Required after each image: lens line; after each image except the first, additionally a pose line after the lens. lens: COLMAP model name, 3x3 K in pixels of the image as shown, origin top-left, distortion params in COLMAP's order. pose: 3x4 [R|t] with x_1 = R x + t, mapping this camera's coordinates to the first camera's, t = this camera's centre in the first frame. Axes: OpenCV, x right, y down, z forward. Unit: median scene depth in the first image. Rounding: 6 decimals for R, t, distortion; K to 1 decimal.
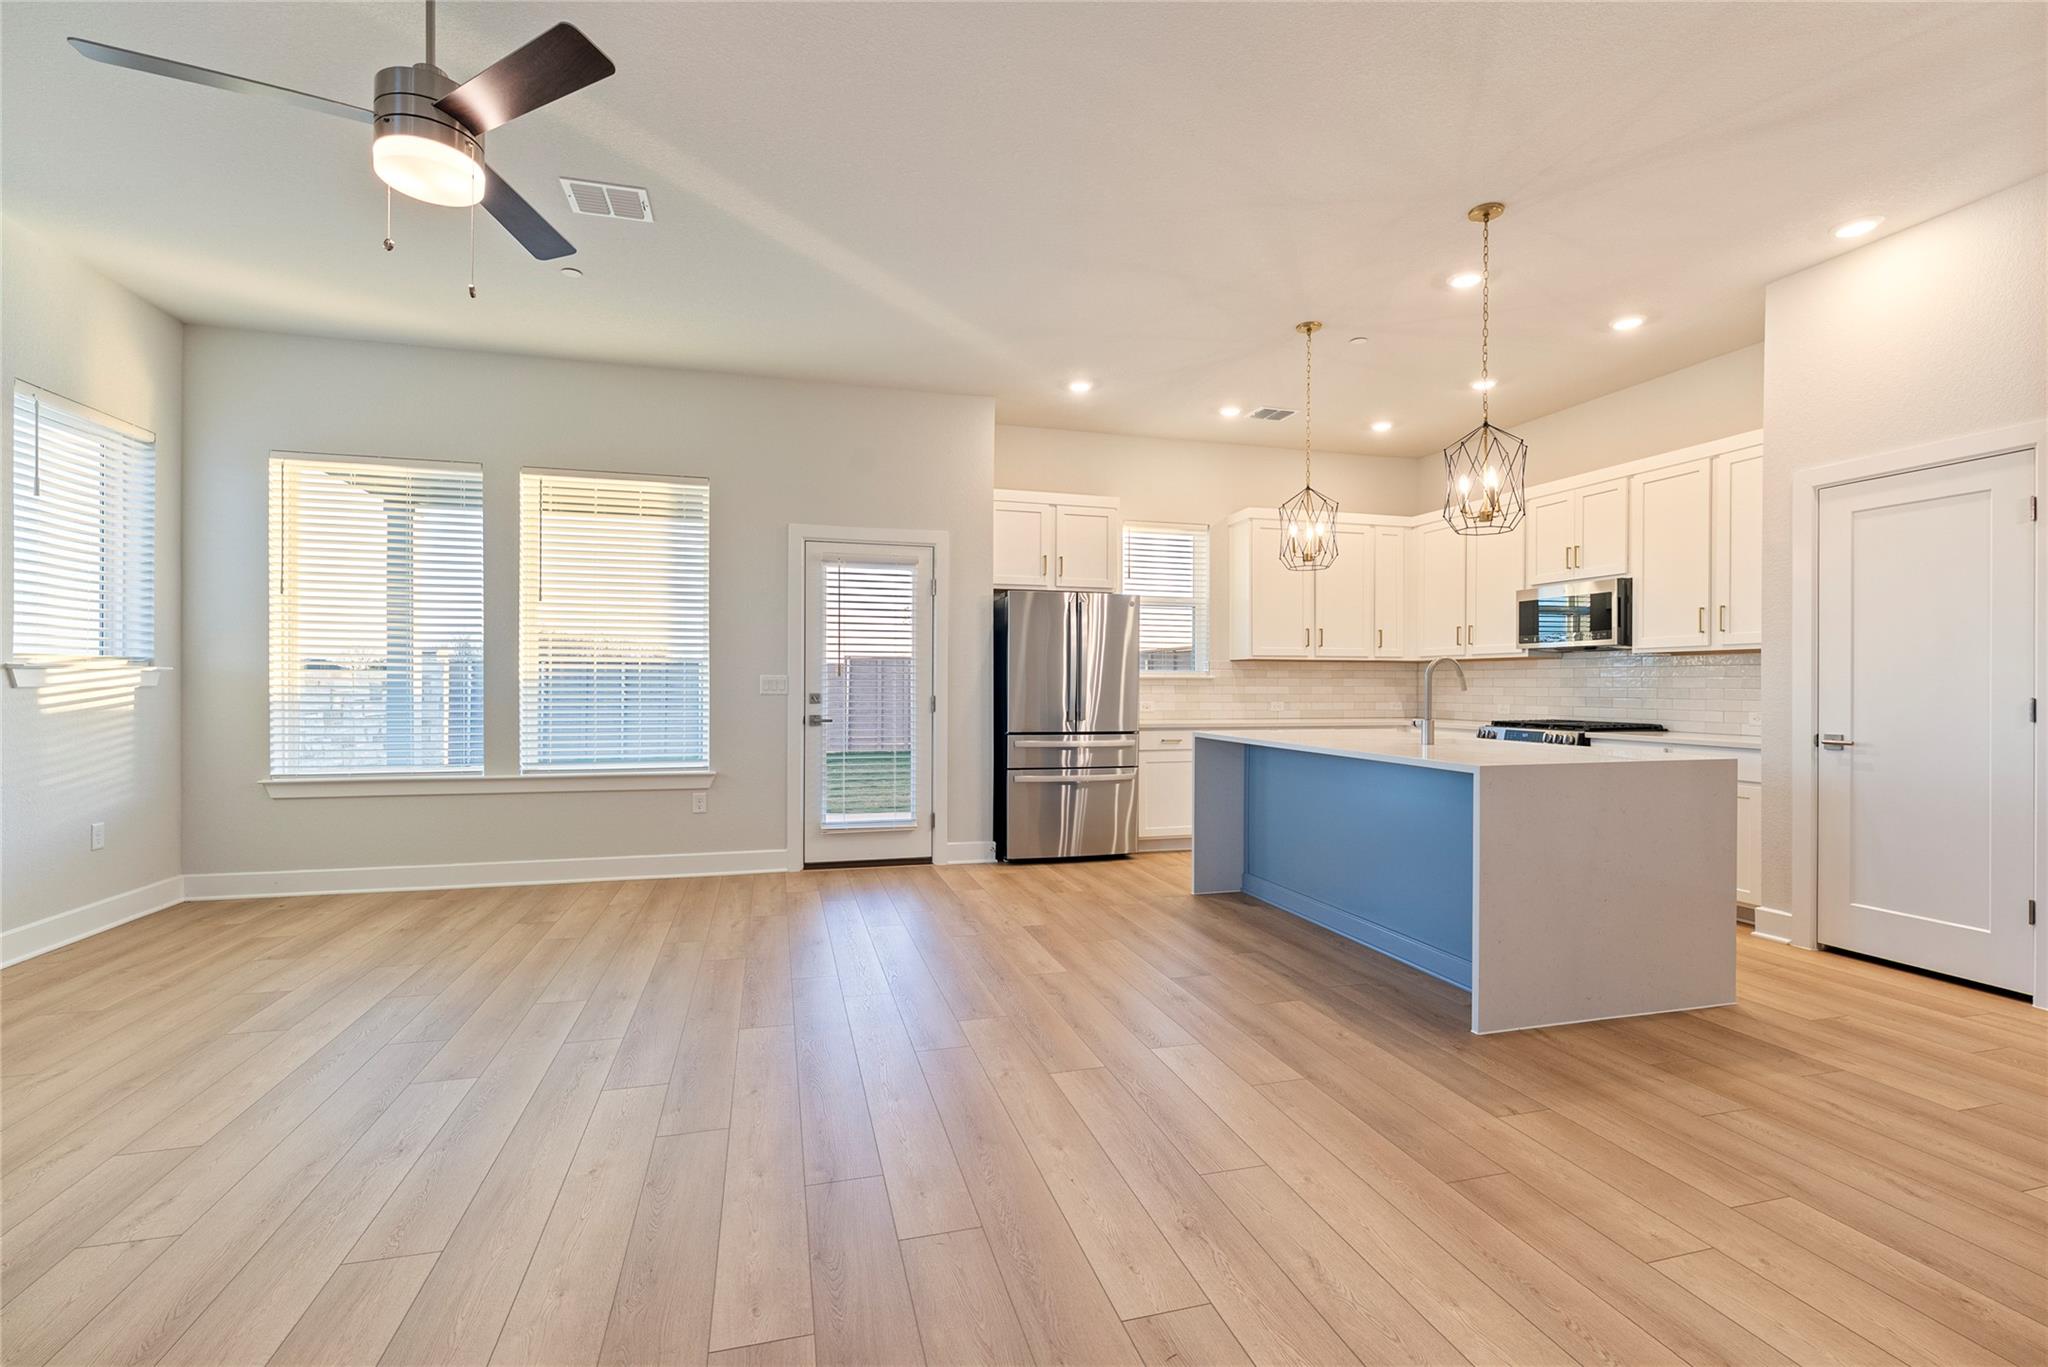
lens RADIAL K [[901.2, 0, 1019.0], [0, 901.2, 692.3], [0, 0, 1]] dist [-0.004521, -0.000518]
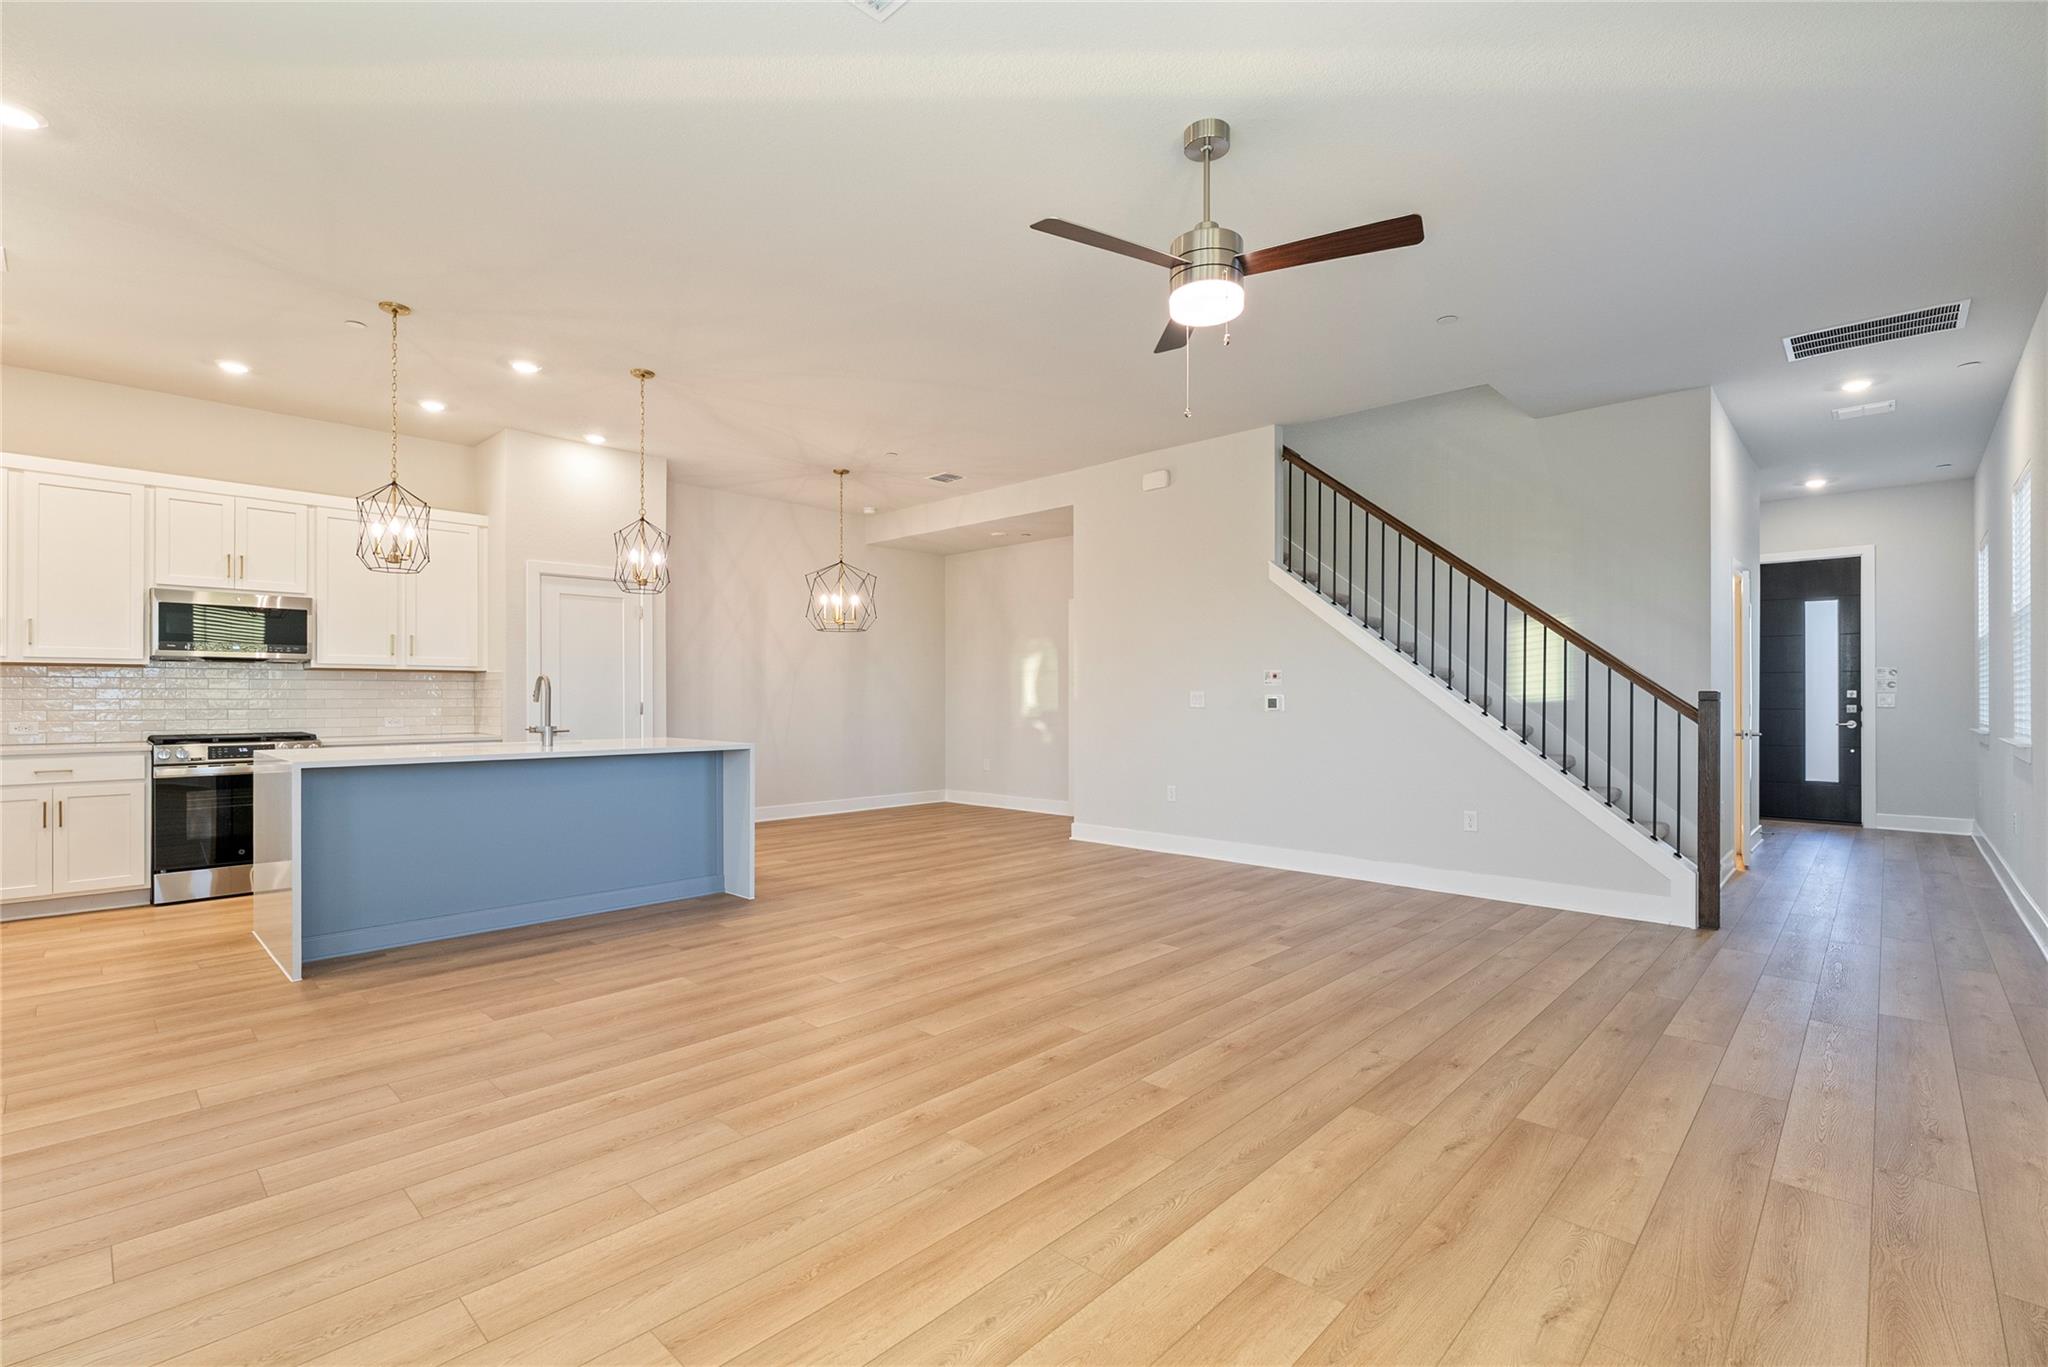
lens RADIAL K [[901.2, 0, 1019.0], [0, 901.2, 692.3], [0, 0, 1]] dist [-0.004521, -0.000518]
pose [[-0.509192, -0.000504, 0.860653, -0.776935], [0.005077, 0.999981, 0.003590, -0.013993], [-0.860638, 0.006198, -0.509179, 0.897275]]
